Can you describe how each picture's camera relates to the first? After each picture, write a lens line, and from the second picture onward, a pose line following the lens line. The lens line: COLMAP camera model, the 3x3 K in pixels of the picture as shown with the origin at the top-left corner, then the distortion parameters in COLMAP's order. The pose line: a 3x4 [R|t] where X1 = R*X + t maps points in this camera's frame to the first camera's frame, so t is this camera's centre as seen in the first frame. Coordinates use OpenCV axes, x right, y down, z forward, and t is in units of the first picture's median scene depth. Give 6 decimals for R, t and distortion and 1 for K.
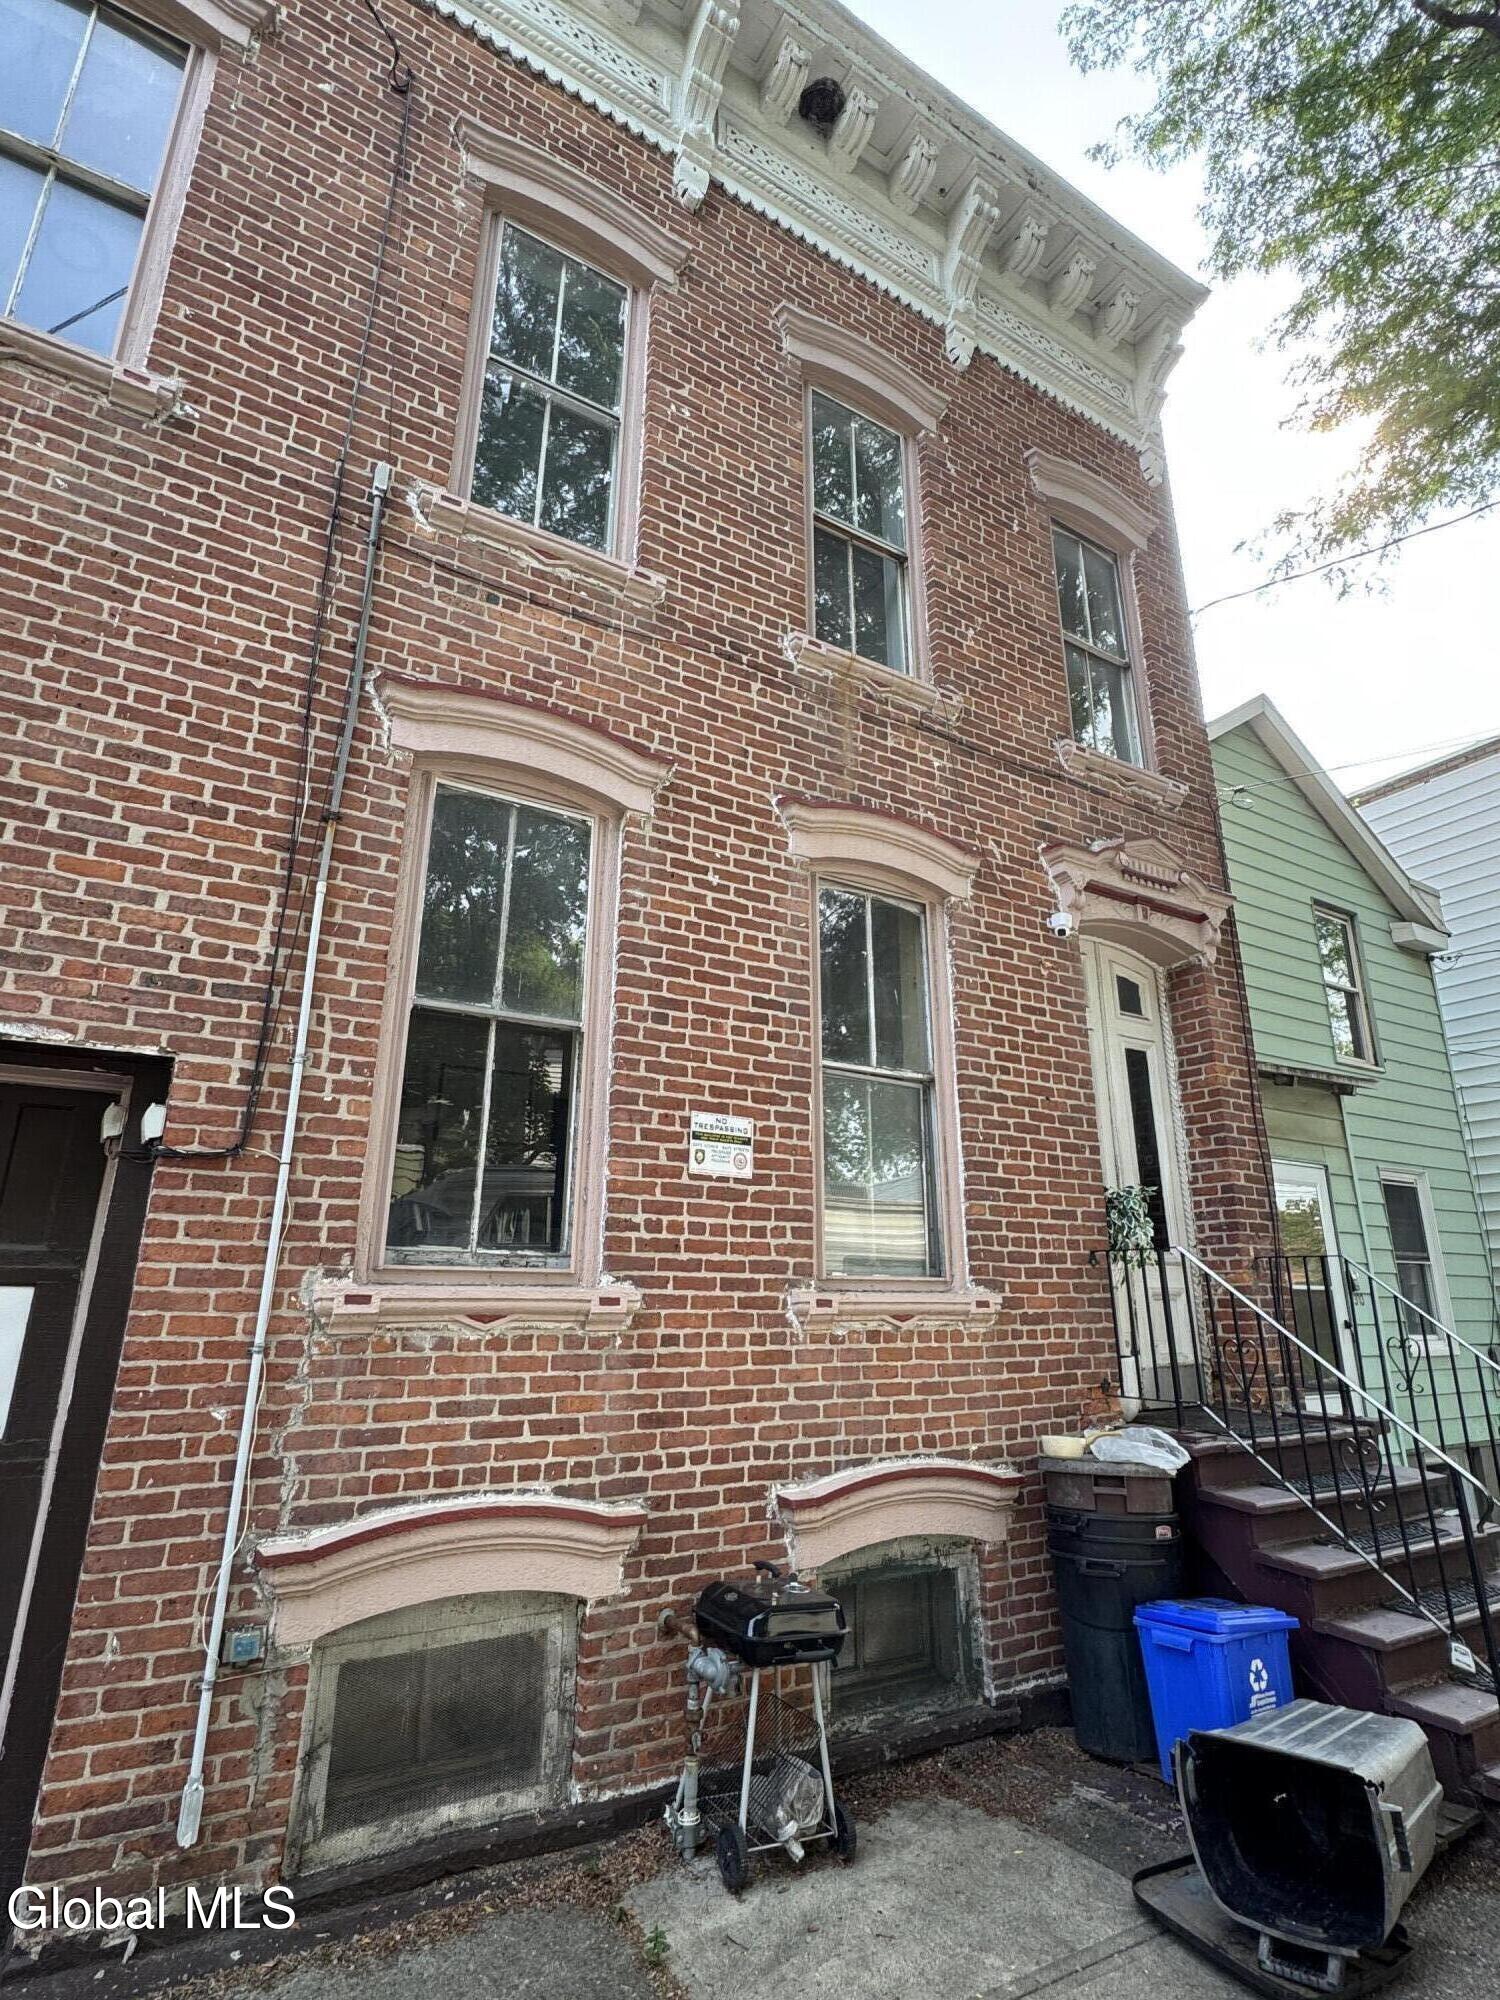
lens RADIAL K [[1018.8, 0, 750.0], [0, 1018.8, 1000.0], [0, 0, 1]] dist [-0.005588, -0.000984]
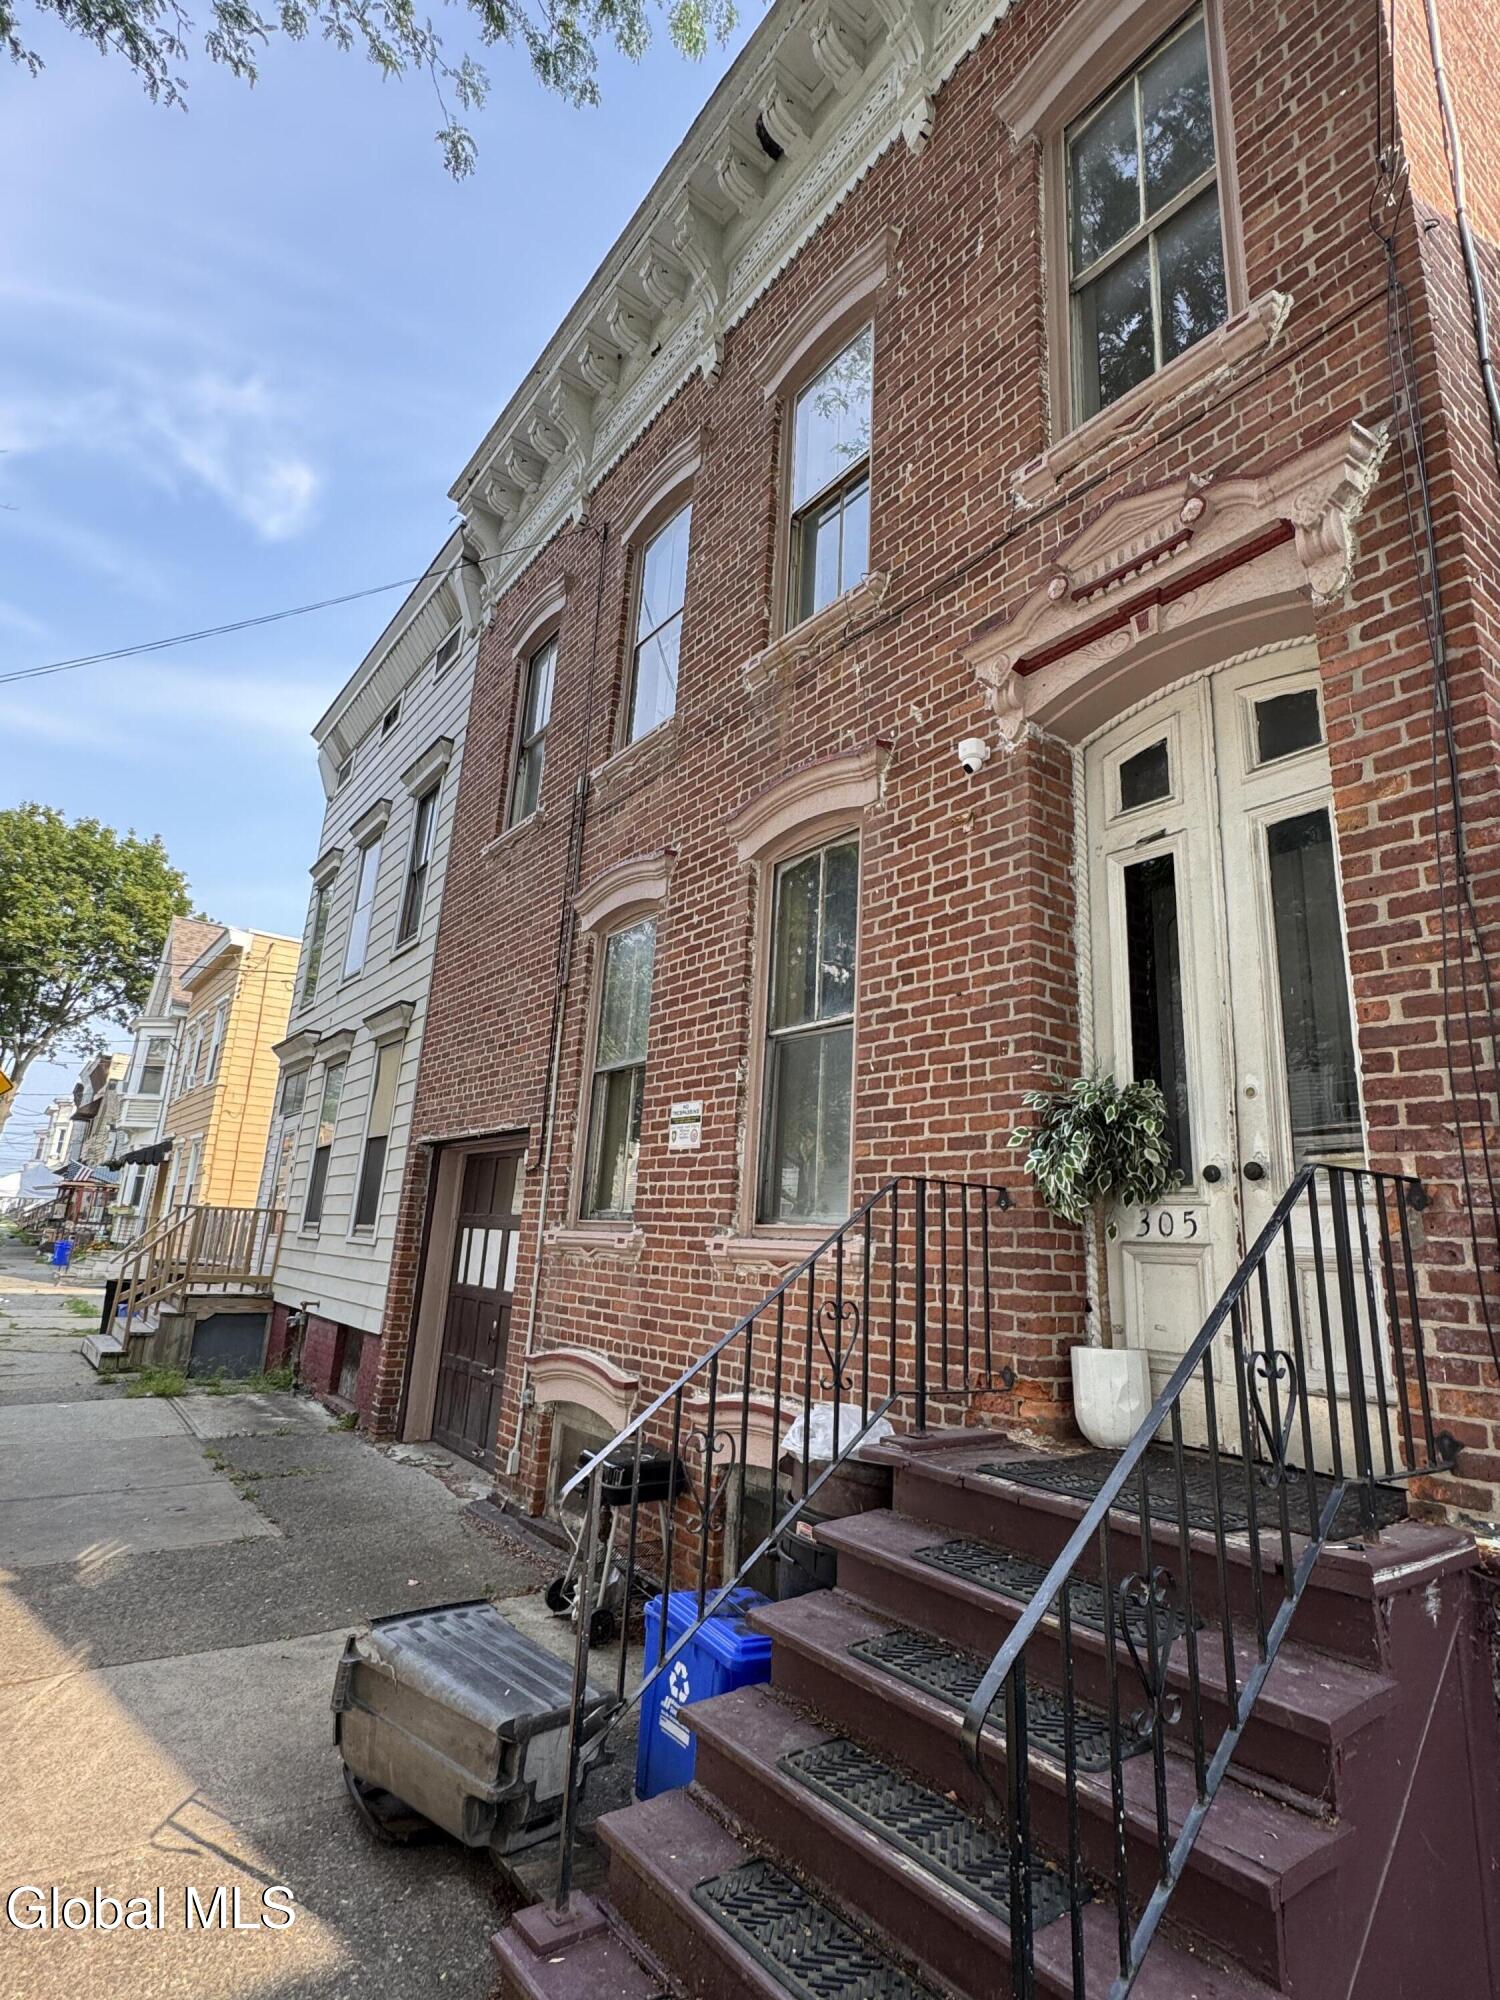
lens RADIAL K [[1018.8, 0, 750.0], [0, 1018.8, 1000.0], [0, 0, 1]] dist [-0.005588, -0.000984]
pose [[0.097045, -0.237578, -0.966509, 1.252586], [0.230414, 0.950074, -0.210402, 0.278216], [0.968242, -0.202278, 0.146941, 0.905112]]
